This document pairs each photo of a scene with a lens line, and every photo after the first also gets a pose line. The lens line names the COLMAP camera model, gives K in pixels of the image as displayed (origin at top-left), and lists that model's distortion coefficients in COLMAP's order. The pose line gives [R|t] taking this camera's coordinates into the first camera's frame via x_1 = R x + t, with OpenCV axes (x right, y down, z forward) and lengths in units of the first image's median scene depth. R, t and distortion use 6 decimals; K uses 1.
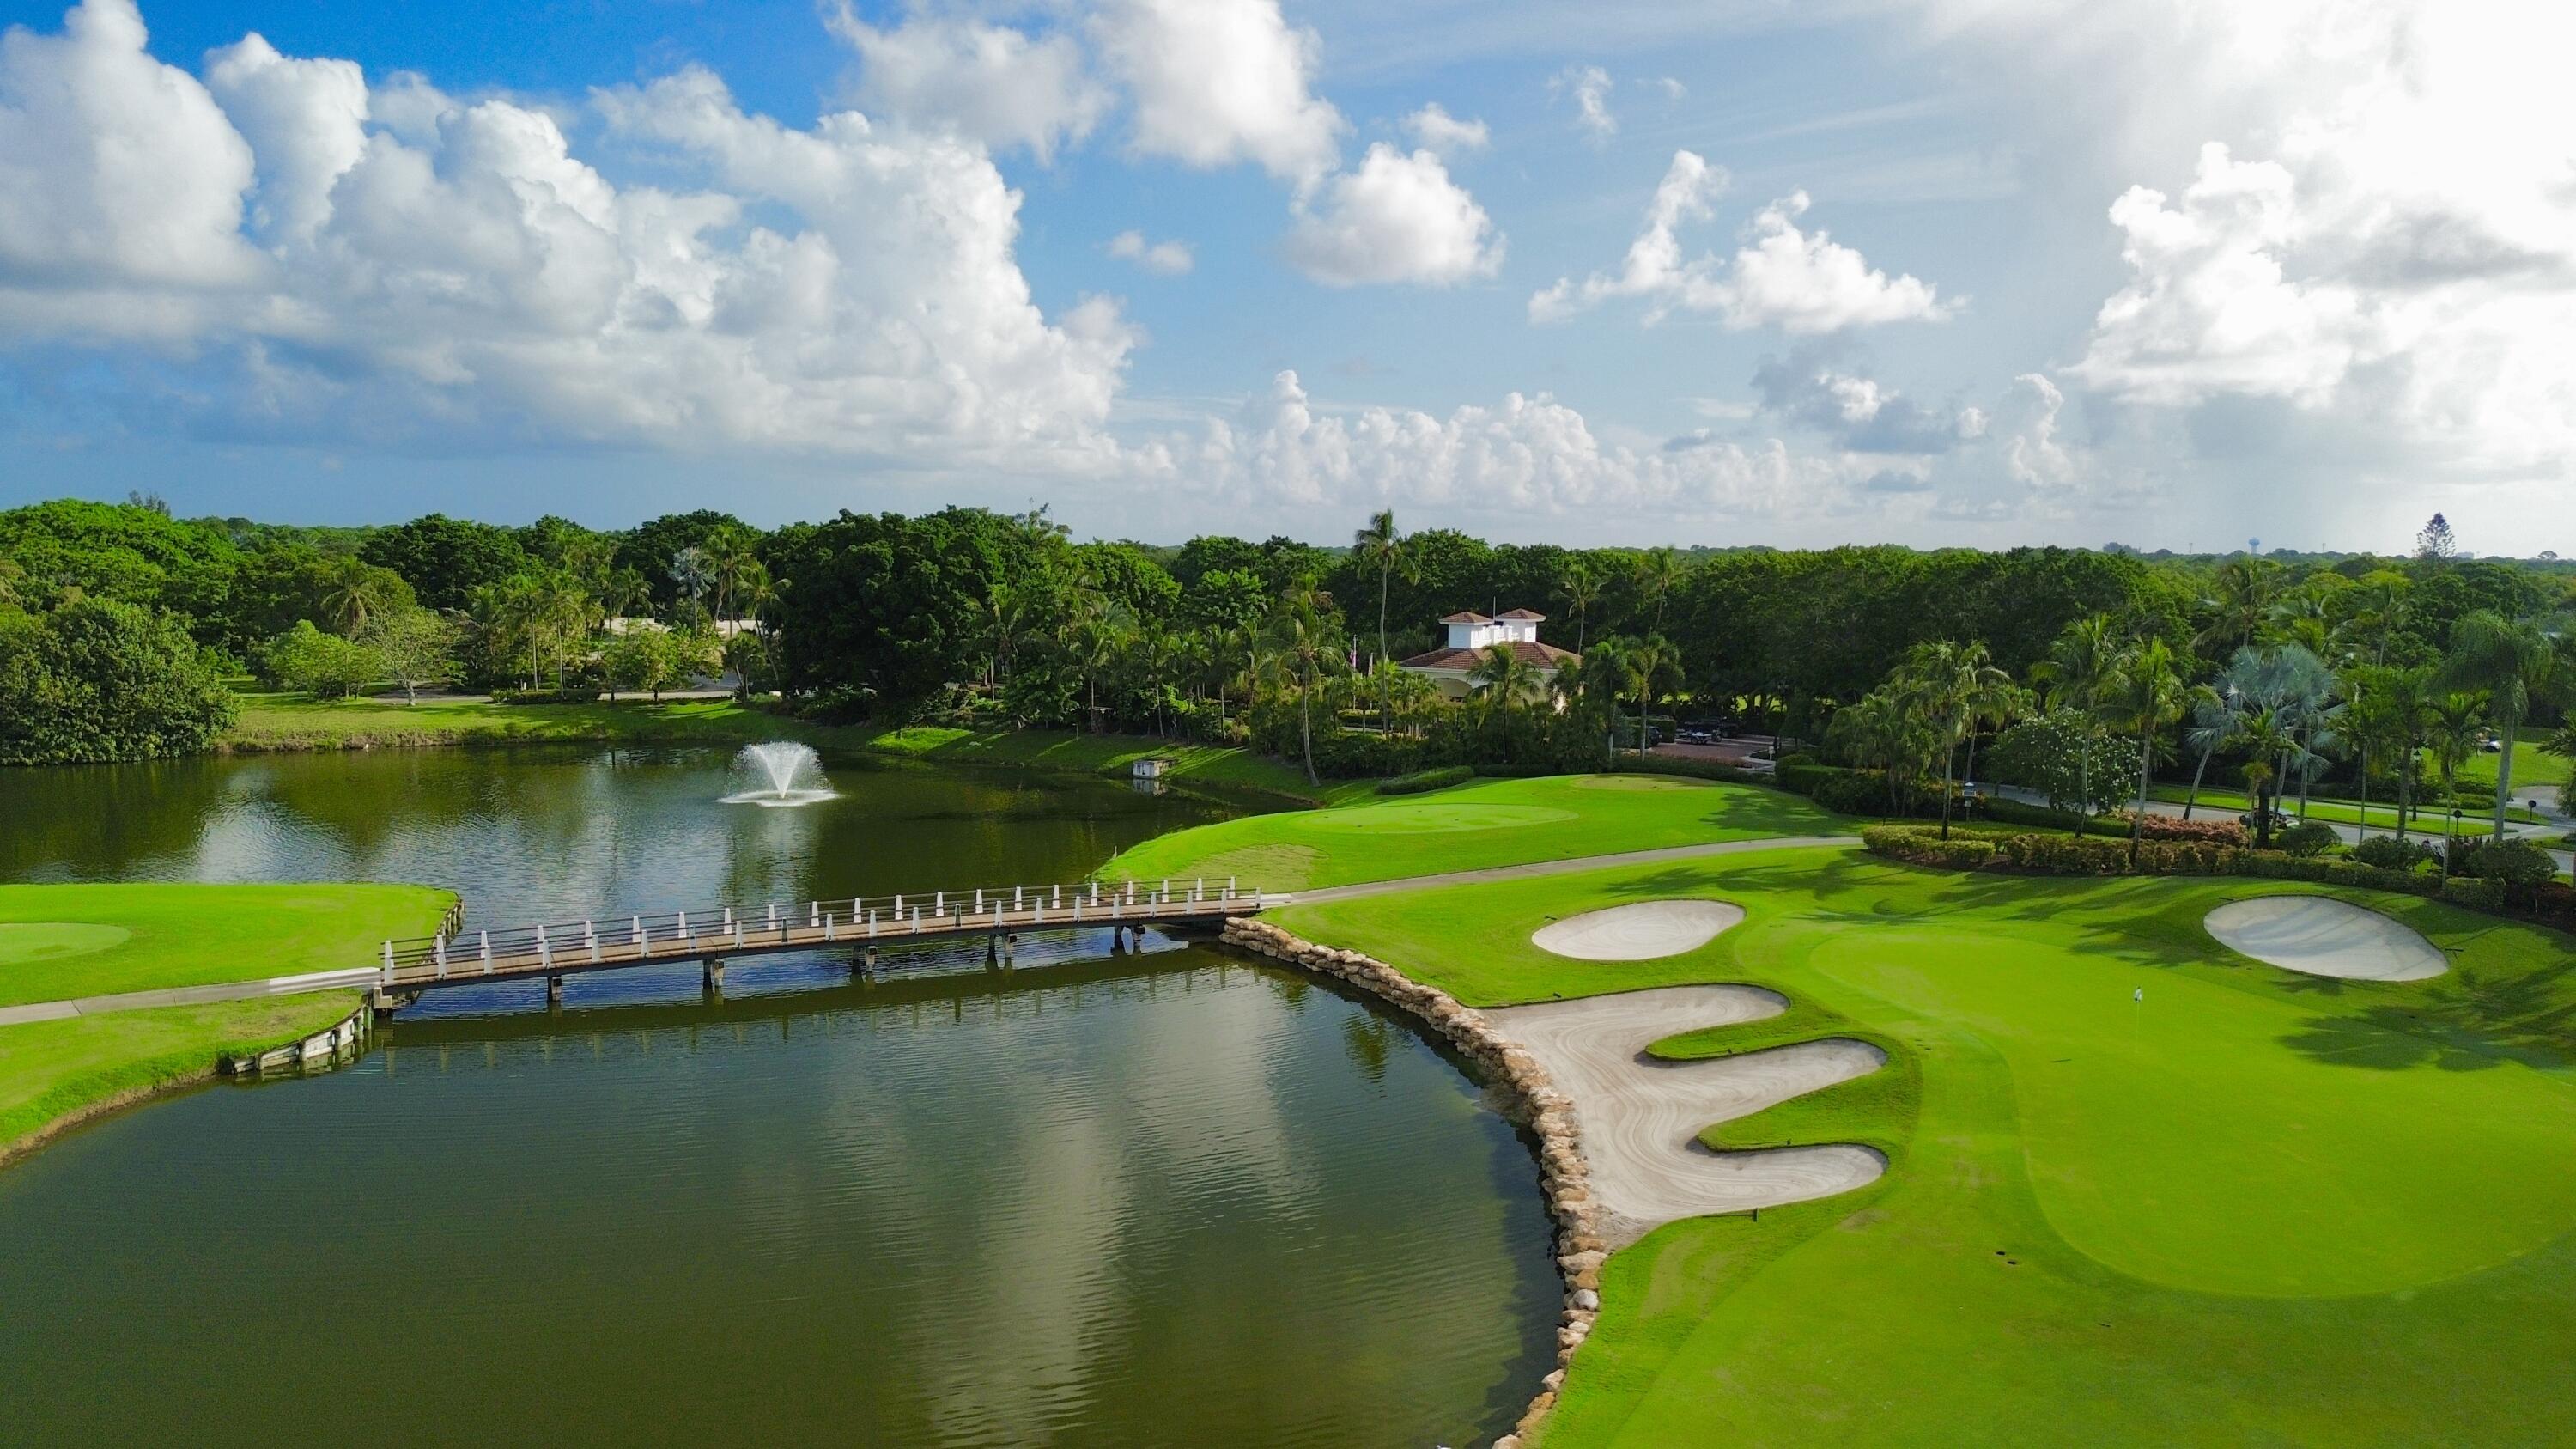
lens RADIAL K [[1806.5, 0, 1358.3], [0, 1806.5, 700.3], [0, 0, 1]] dist [0.001318, -0.003877]
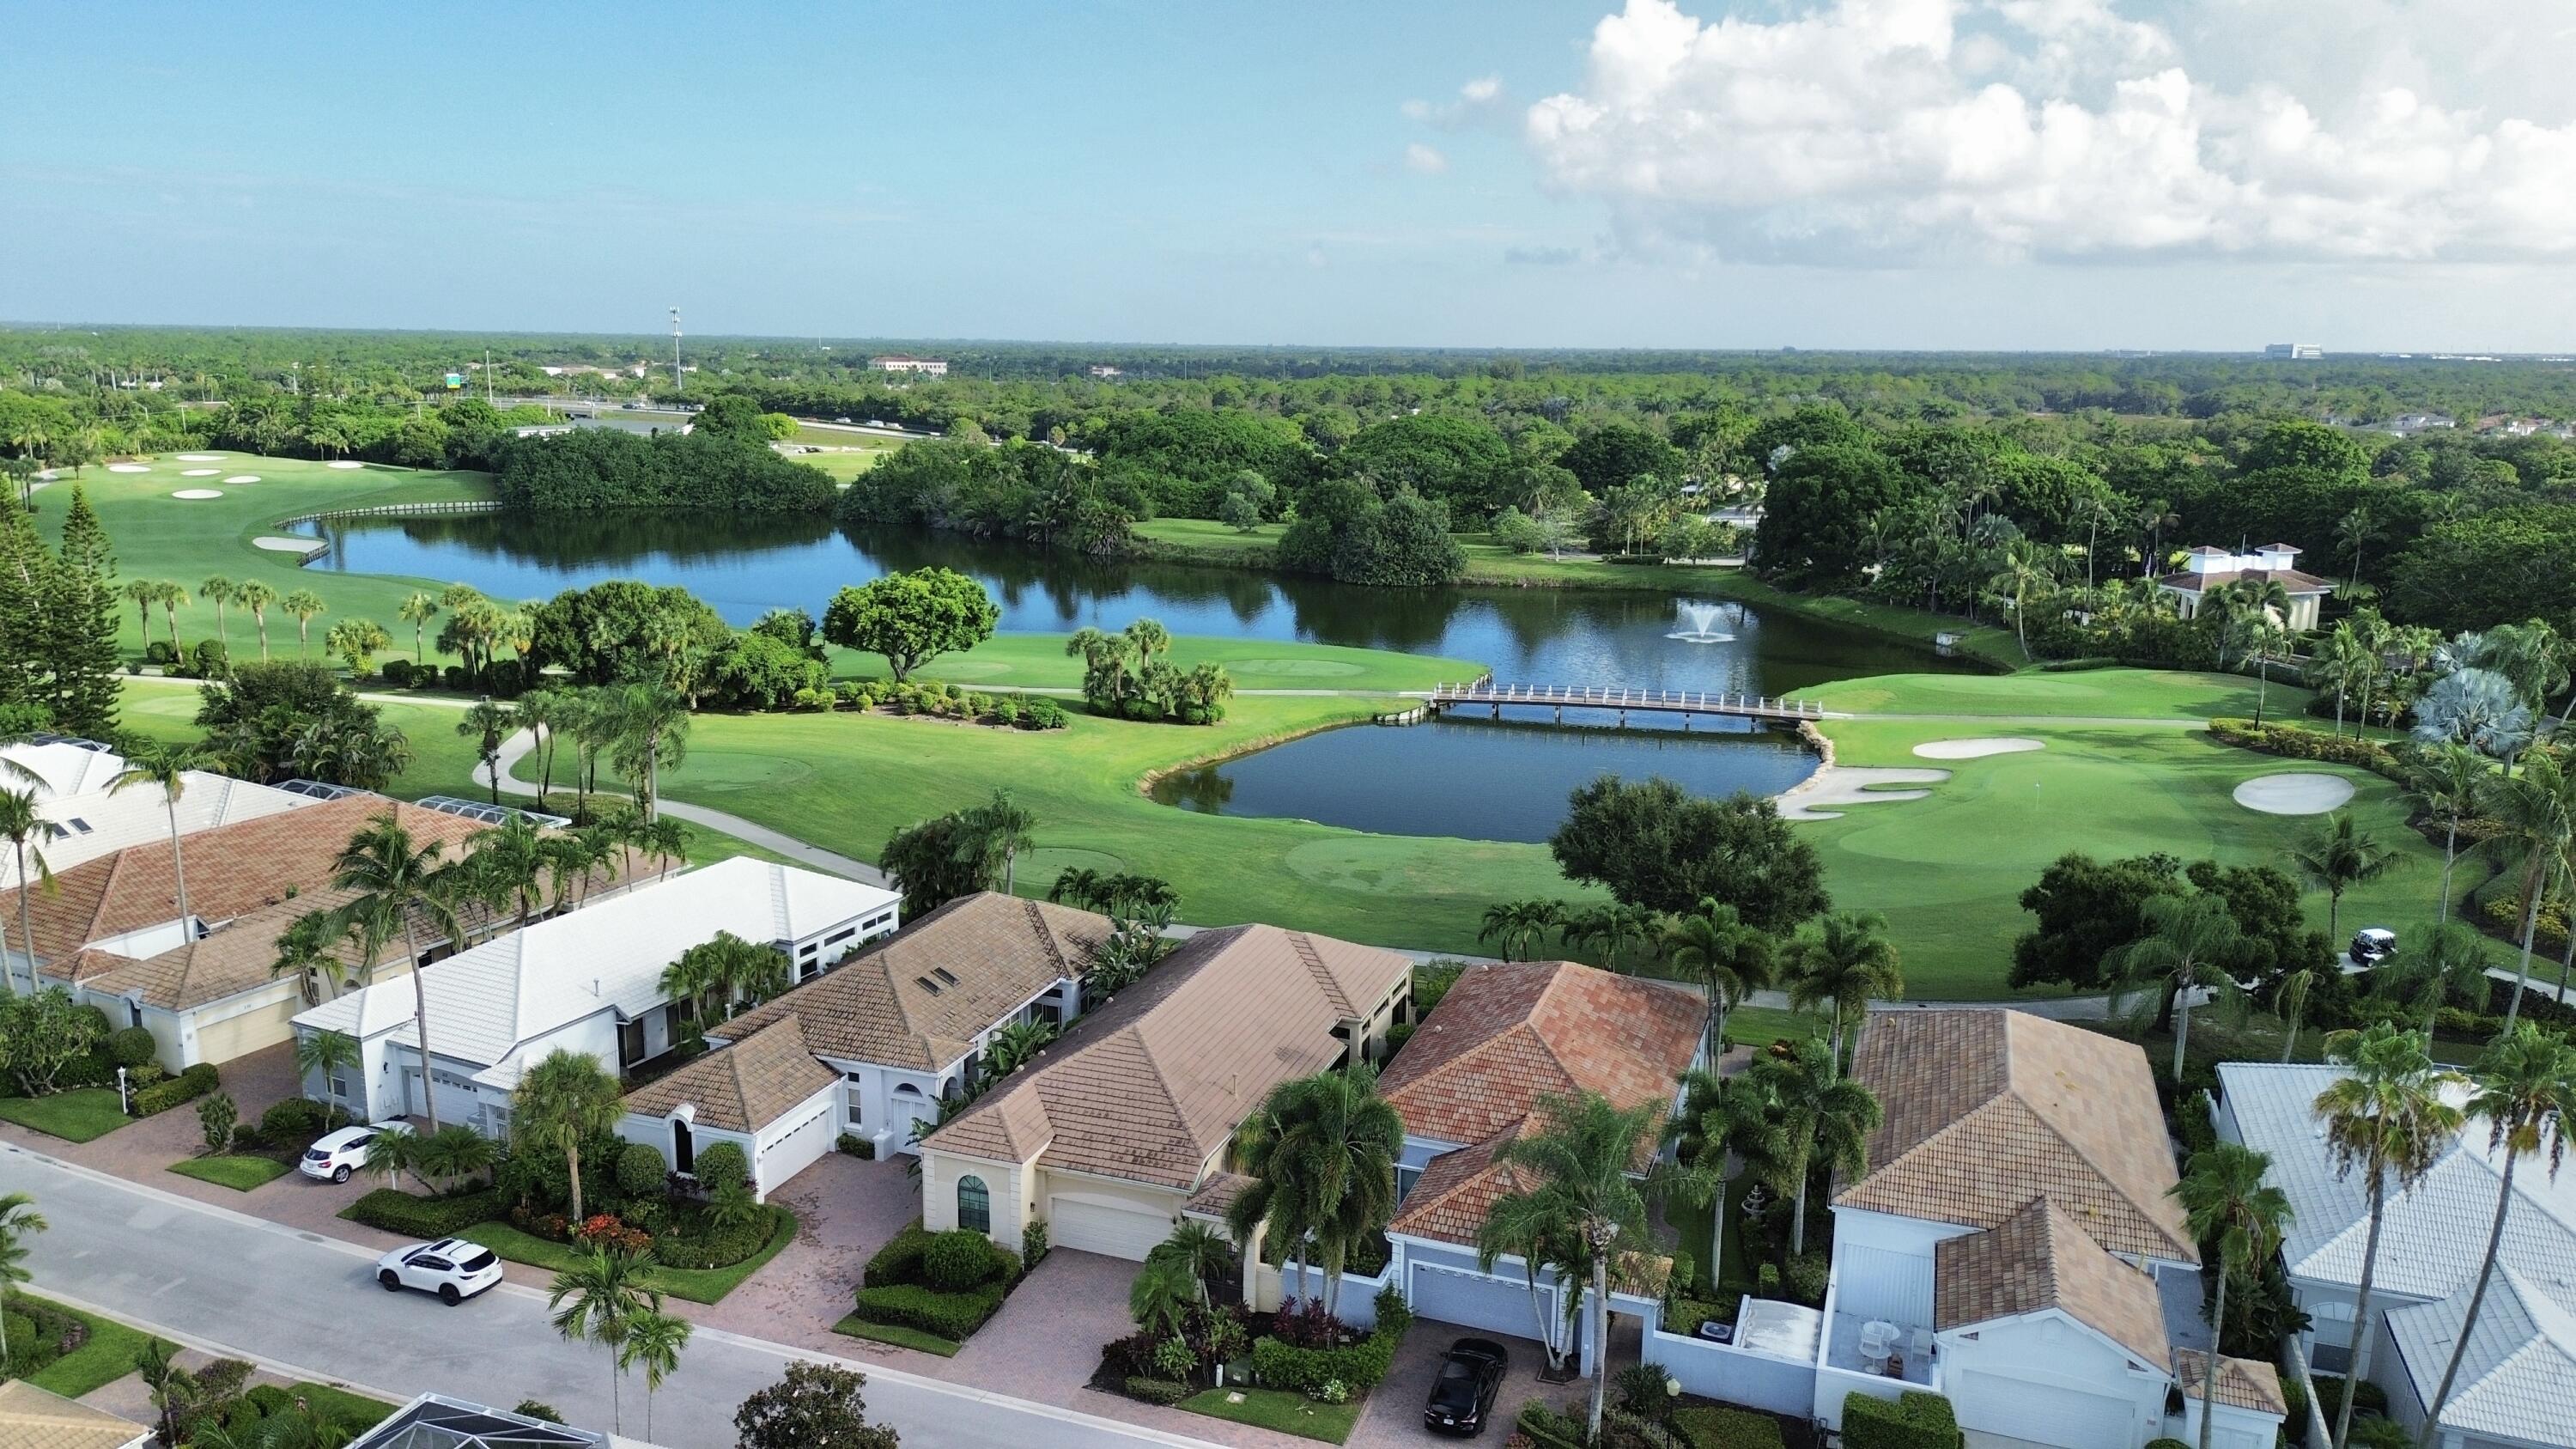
lens RADIAL K [[1777.7, 0, 1276.4], [0, 1777.7, 762.1], [0, 0, 1]] dist [0.088114, -0.104603]
pose [[0.744807, 0.137678, -0.652922, 0.431850], [-0.049127, 0.987141, 0.152113, -0.057710], [0.665469, -0.081219, 0.741994, -0.468048]]
